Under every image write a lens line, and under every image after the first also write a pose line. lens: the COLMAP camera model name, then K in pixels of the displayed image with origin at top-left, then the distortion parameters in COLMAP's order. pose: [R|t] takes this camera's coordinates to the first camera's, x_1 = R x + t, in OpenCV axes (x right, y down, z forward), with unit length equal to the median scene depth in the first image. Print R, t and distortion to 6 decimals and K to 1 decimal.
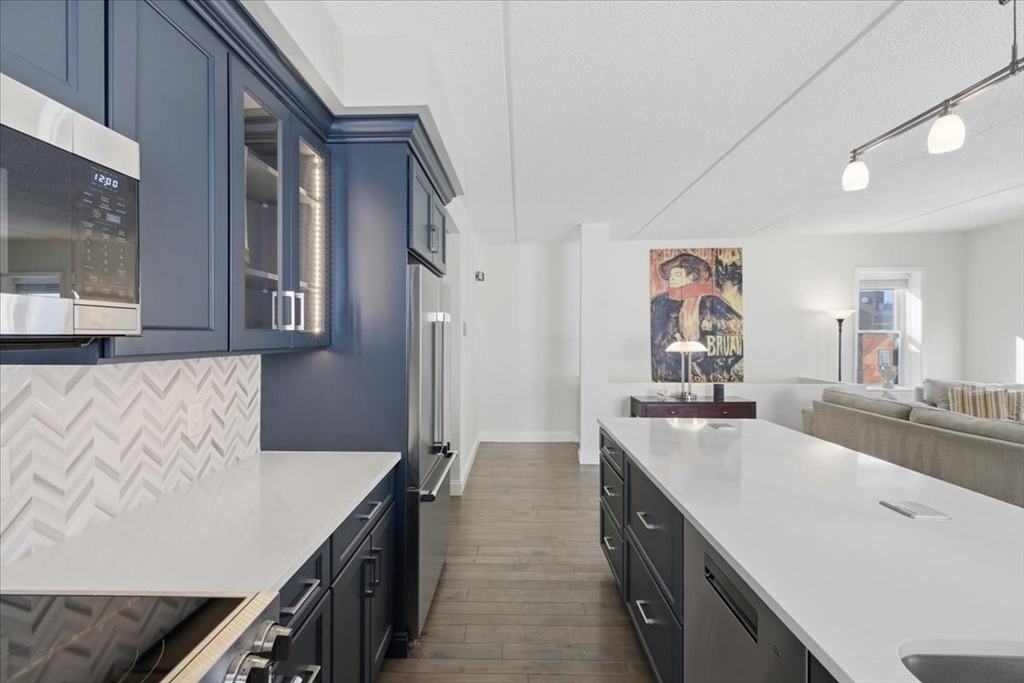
lens RADIAL K [[431.8, 0, 503.6], [0, 431.8, 338.0], [0, 0, 1]] dist [0.005762, -0.000956]
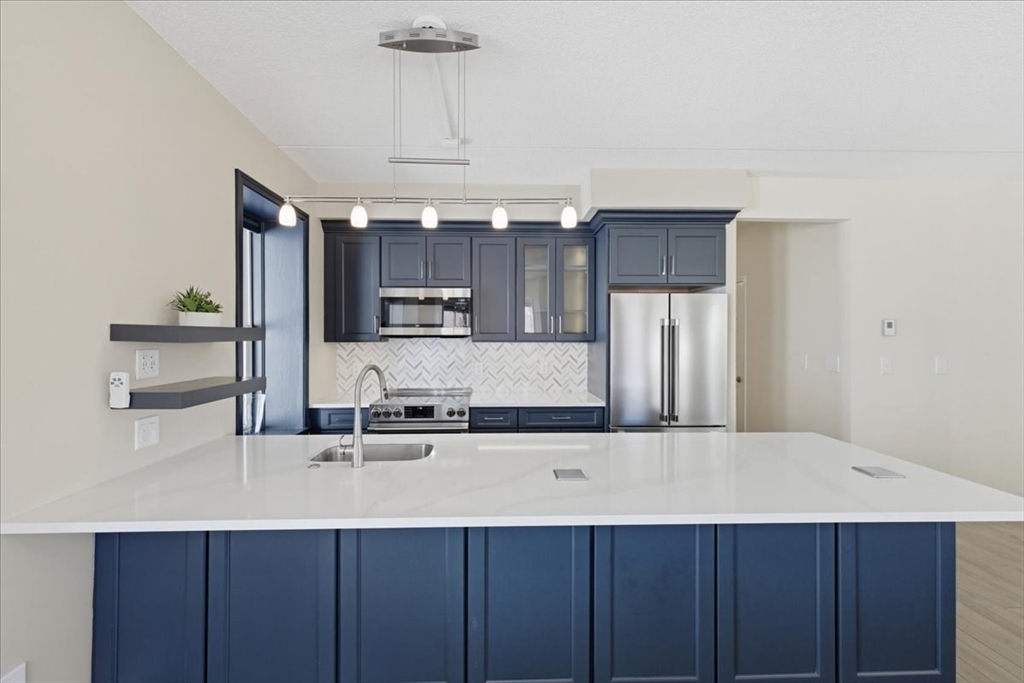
lens RADIAL K [[431.8, 0, 513.6], [0, 431.8, 340.5], [0, 0, 1]] dist [0.005762, -0.000956]
pose [[0.066324, 0.012489, -0.997720, 0.510317], [-0.007484, 0.999900, 0.012019, -0.001150], [0.997770, 0.006670, 0.066411, 0.179874]]
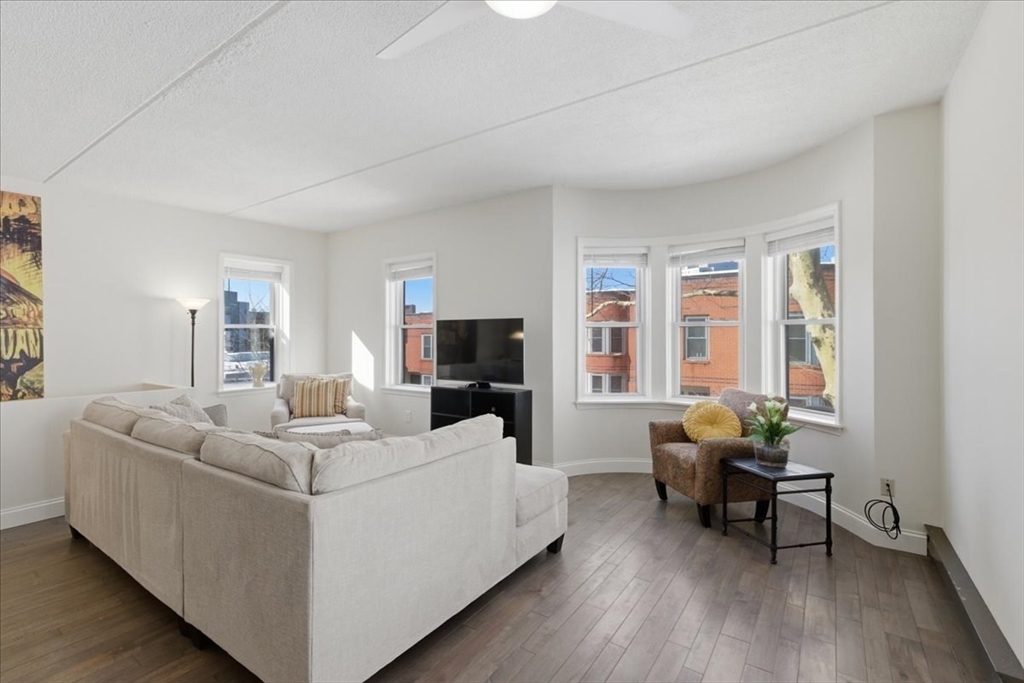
lens RADIAL K [[466.7, 0, 507.7], [0, 466.7, 335.2], [0, 0, 1]] dist [0.001234, -0.000234]
pose [[0.545639, -0.000640, 0.838020, 0.346443], [0.006274, 0.999975, -0.003322, 0.012032], [-0.837997, 0.007070, 0.545630, 0.000243]]
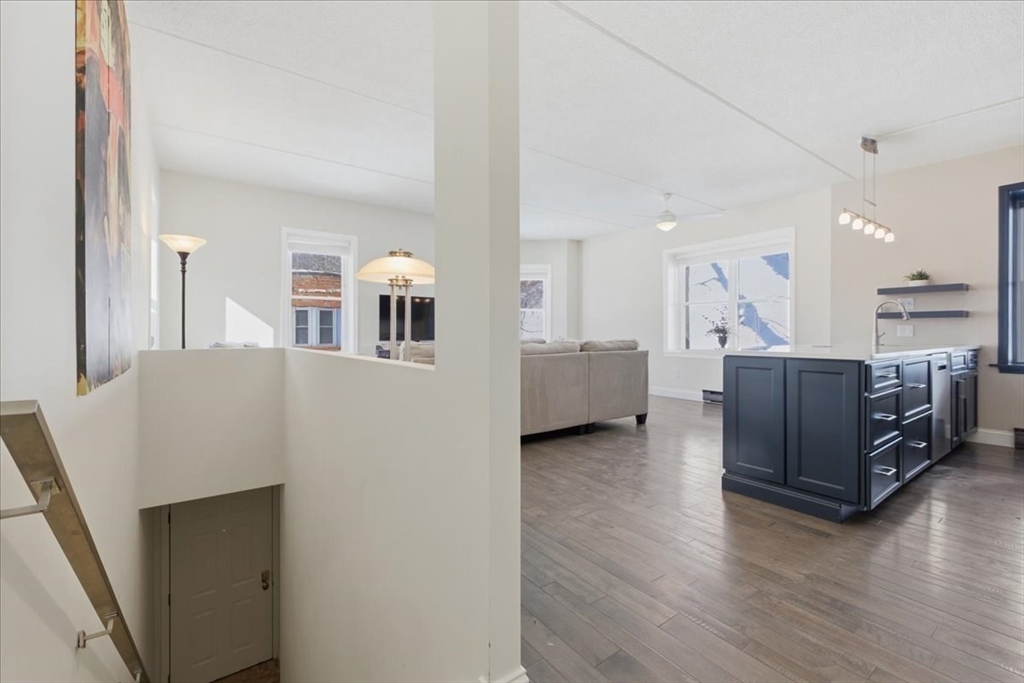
lens RADIAL K [[431.8, 0, 508.3], [0, 431.8, 334.3], [0, 0, 1]] dist [0.005762, -0.000956]
pose [[-0.613190, -0.002284, 0.789933, -0.000125], [0.003385, 0.999979, 0.005519, 0.071095], [-0.789929, 0.006058, -0.613169, 0.994602]]
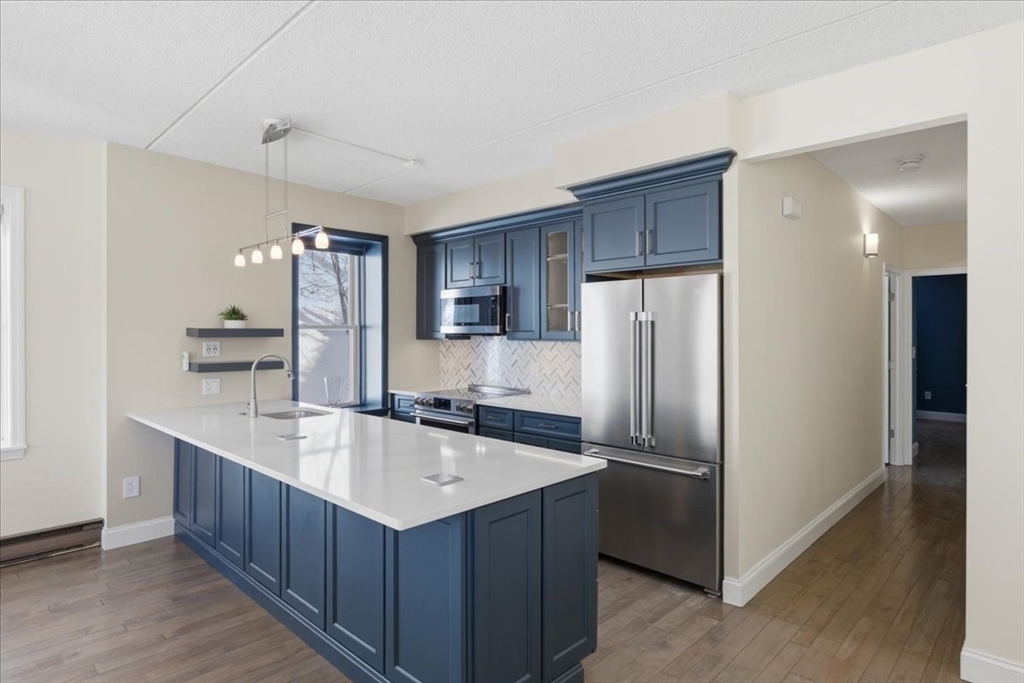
lens RADIAL K [[572.4, 0, 509.2], [0, 572.4, 335.3], [0, 0, 1]] dist [0.000688, -0.002048]
pose [[-0.673310, 0.002261, -0.739357, 0.475700], [-0.005093, 0.999957, 0.007696, -0.004447], [0.739343, 0.008948, -0.673270, 0.732178]]
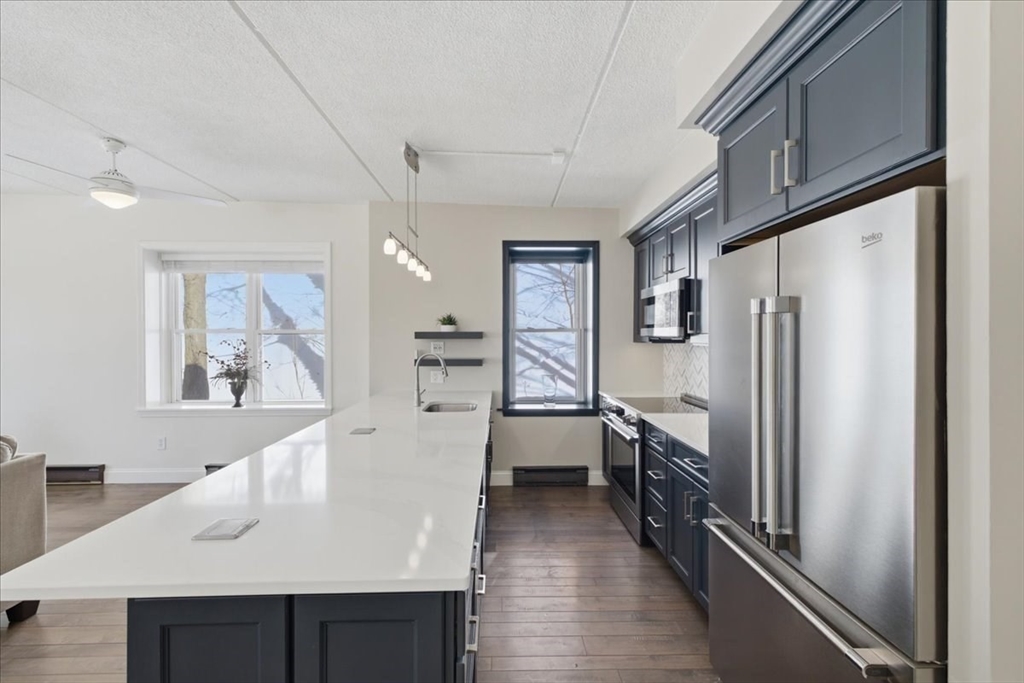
lens RADIAL K [[431.8, 0, 505.5], [0, 431.8, 338.5], [0, 0, 1]] dist [0.005762, -0.000956]
pose [[-0.998875, -0.000533, -0.047413, 0.100661], [-0.001232, 0.999891, 0.014708, -0.005402], [0.047400, 0.014750, -0.998767, 0.668484]]
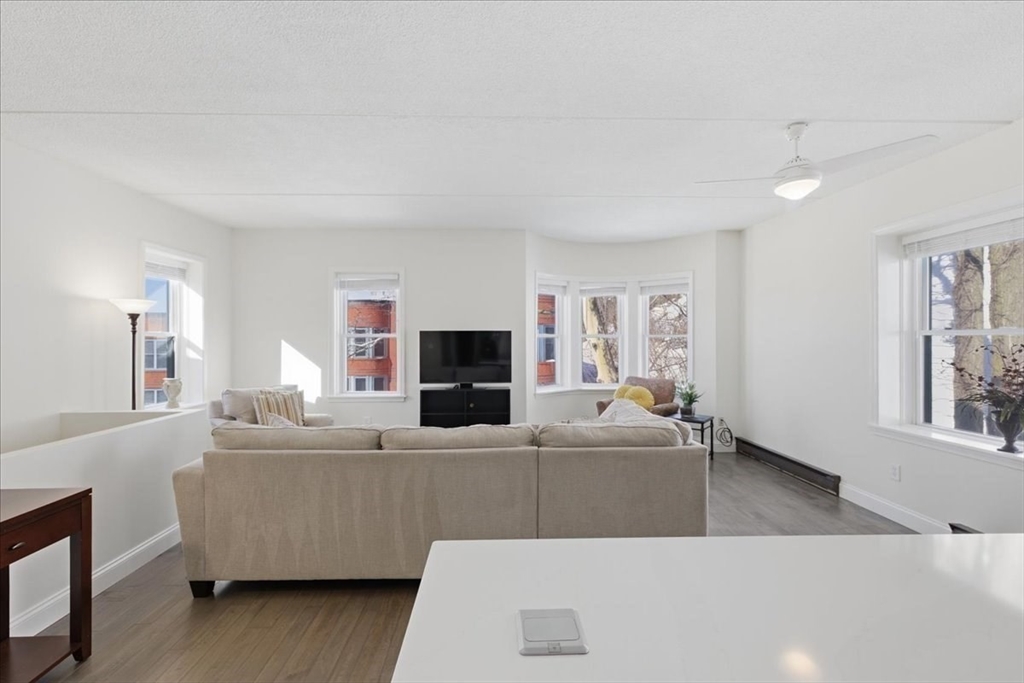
lens RADIAL K [[431.8, 0, 507.1], [0, 431.8, 338.3], [0, 0, 1]] dist [0.005762, -0.000956]
pose [[-0.061044, 0.001312, 0.998134, 0.089805], [0.007051, 0.999975, -0.000883, -0.002111], [-0.998110, 0.006984, -0.061052, 0.469719]]
